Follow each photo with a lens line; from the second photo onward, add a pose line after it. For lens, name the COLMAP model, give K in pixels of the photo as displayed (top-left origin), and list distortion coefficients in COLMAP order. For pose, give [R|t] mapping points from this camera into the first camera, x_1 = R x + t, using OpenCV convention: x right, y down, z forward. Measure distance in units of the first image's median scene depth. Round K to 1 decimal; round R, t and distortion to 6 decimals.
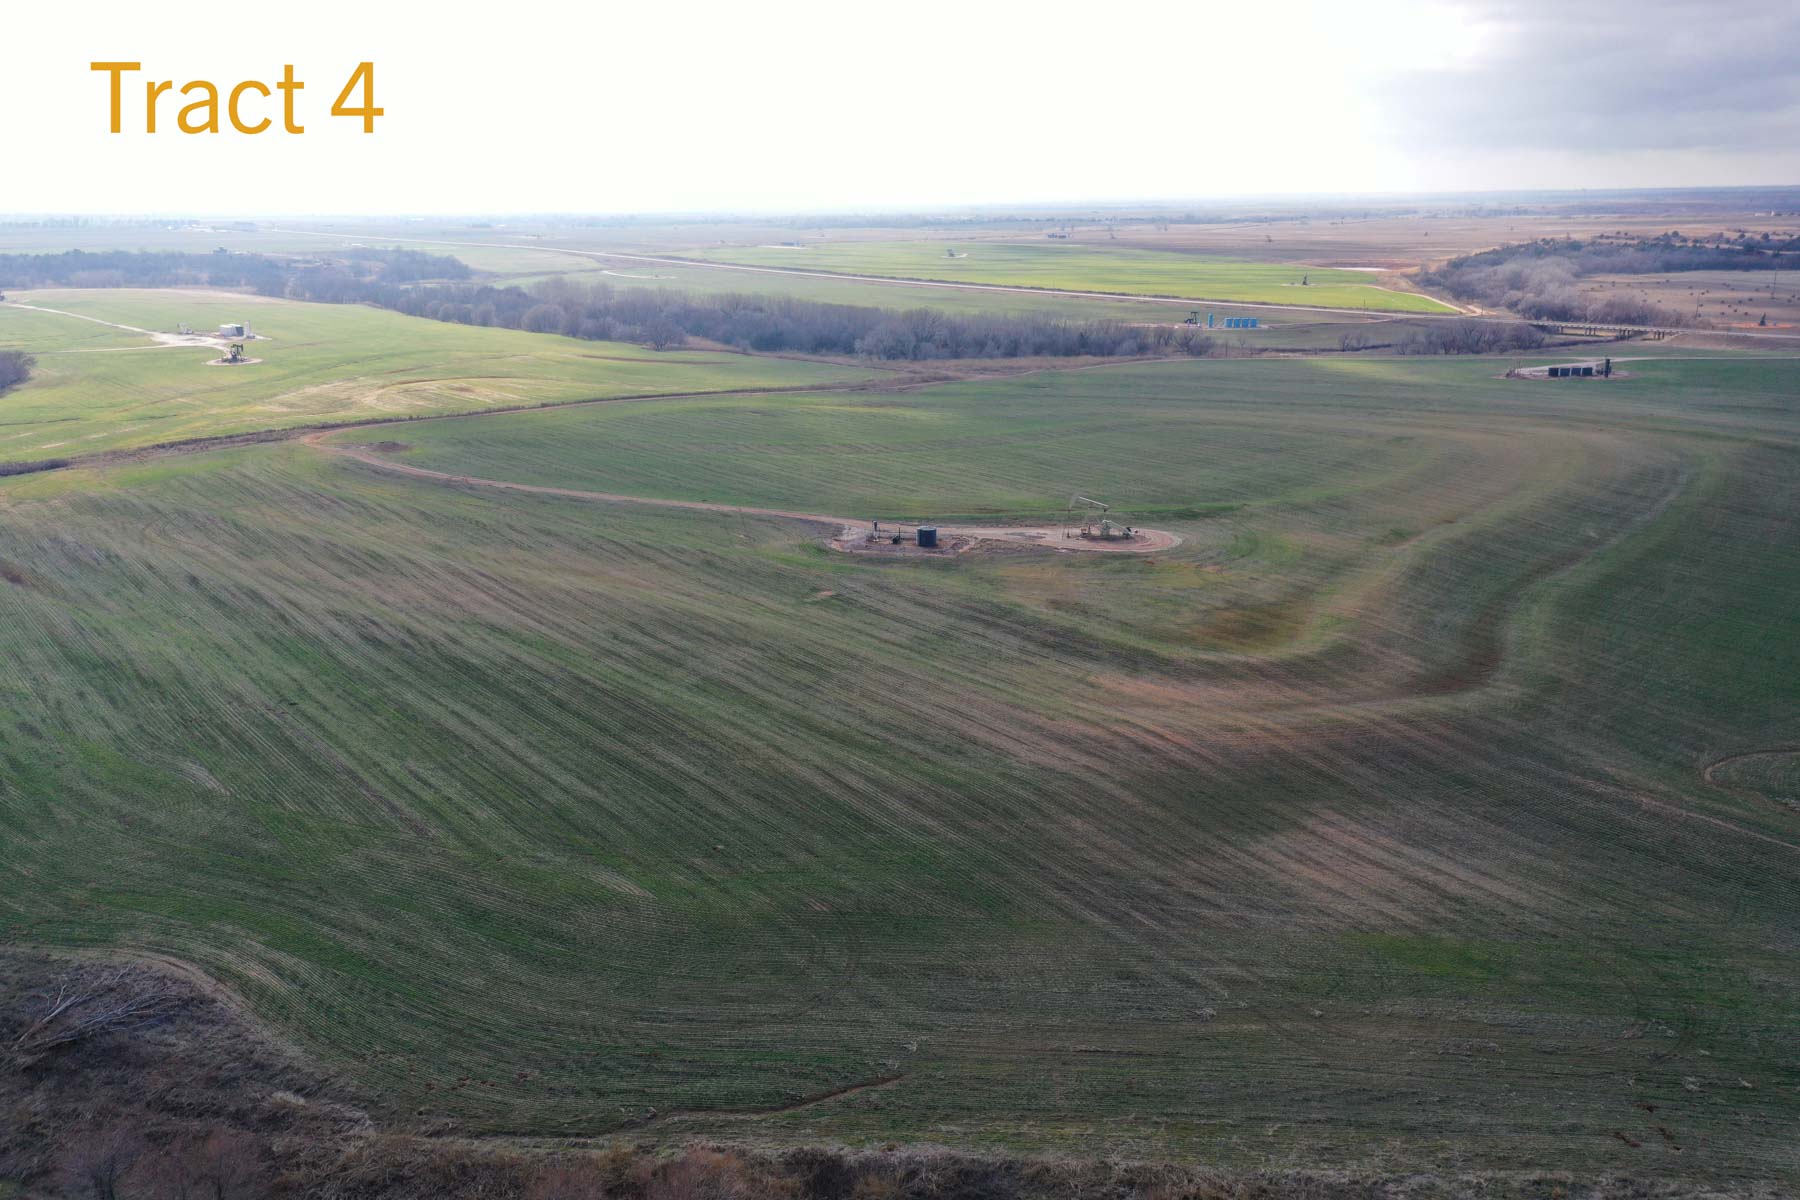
lens RADIAL K [[1467.1, 0, 900.0], [0, 1467.1, 600.0], [0, 0, 1]] dist [0.019568, 0.006870]
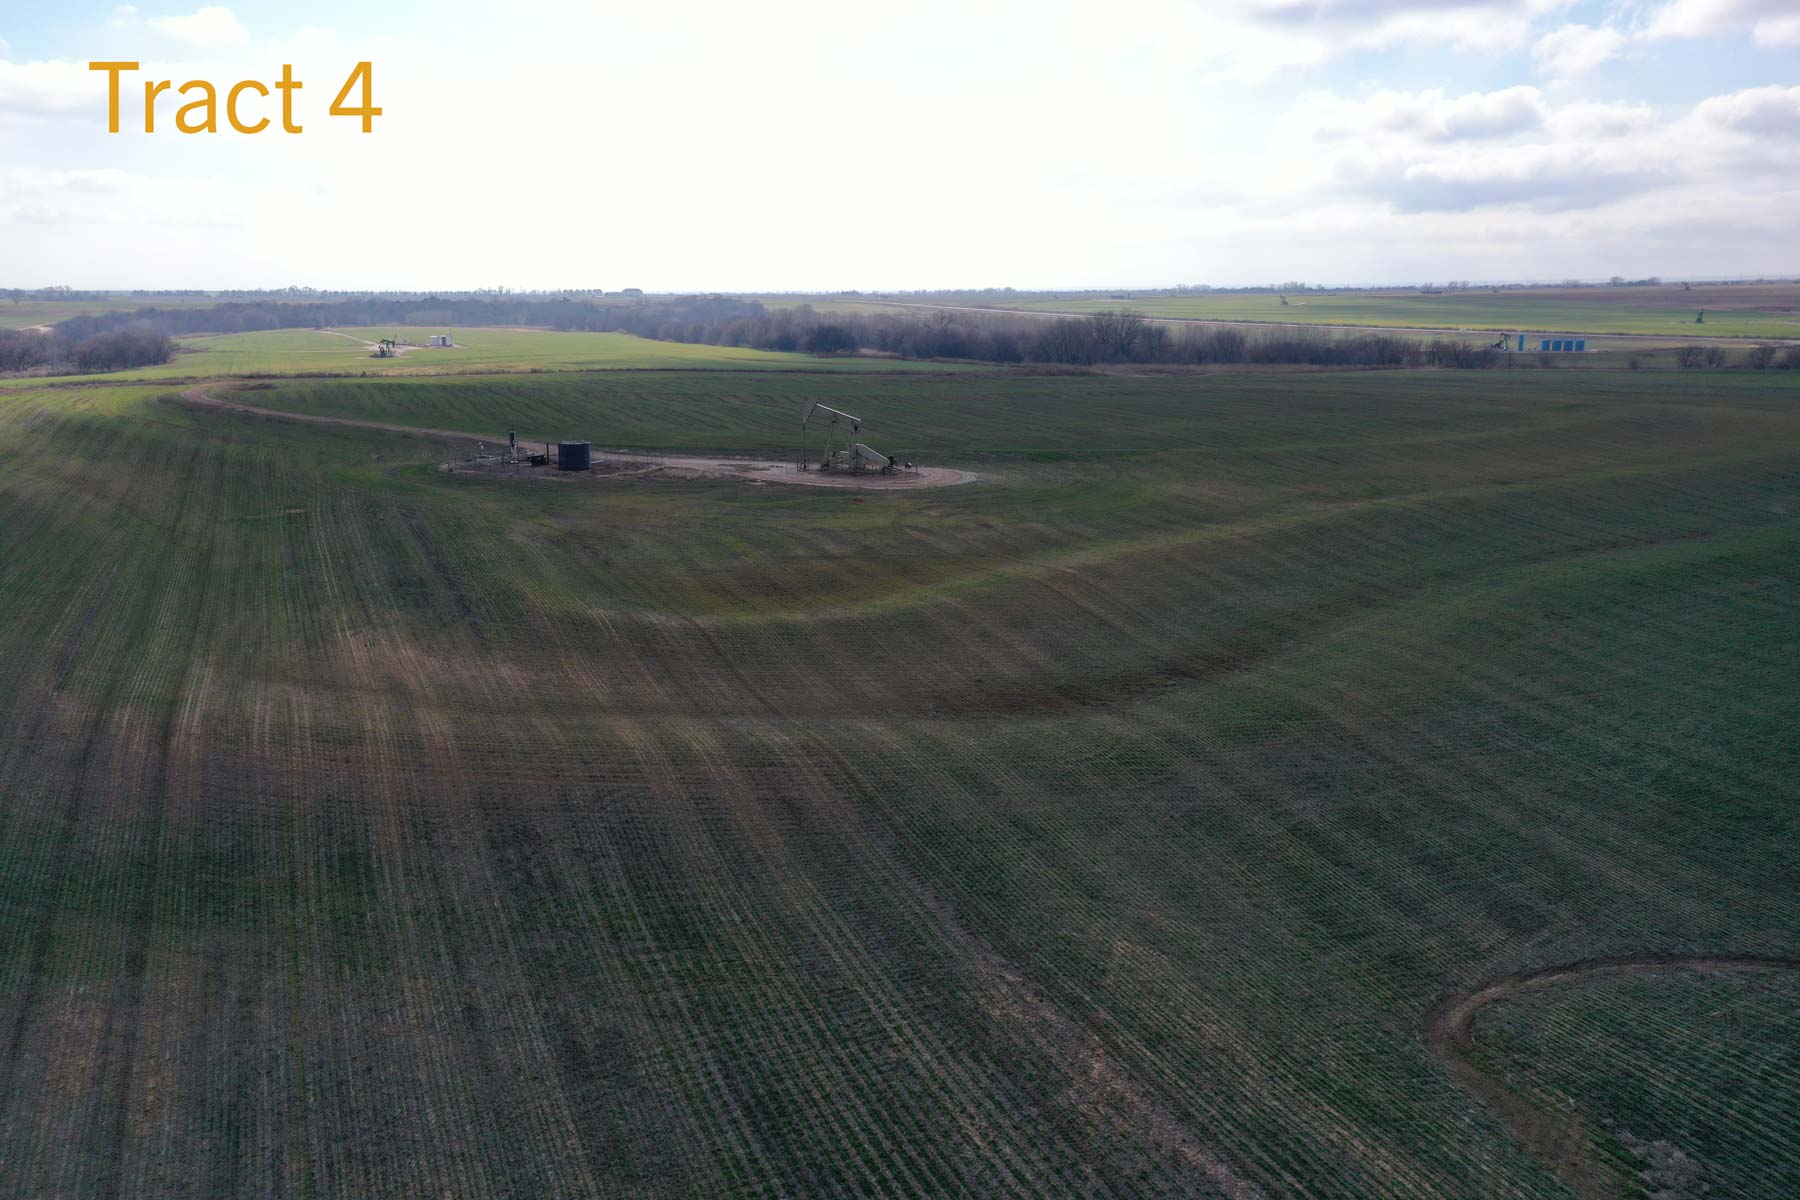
lens RADIAL K [[1467.1, 0, 900.0], [0, 1467.1, 600.0], [0, 0, 1]] dist [0.019568, 0.006870]
pose [[0.960933, 0.065553, -0.268905, 0.450675], [-0.082224, 0.995298, -0.051196, 0.053553], [0.264285, 0.071306, 0.961805, 0.596949]]
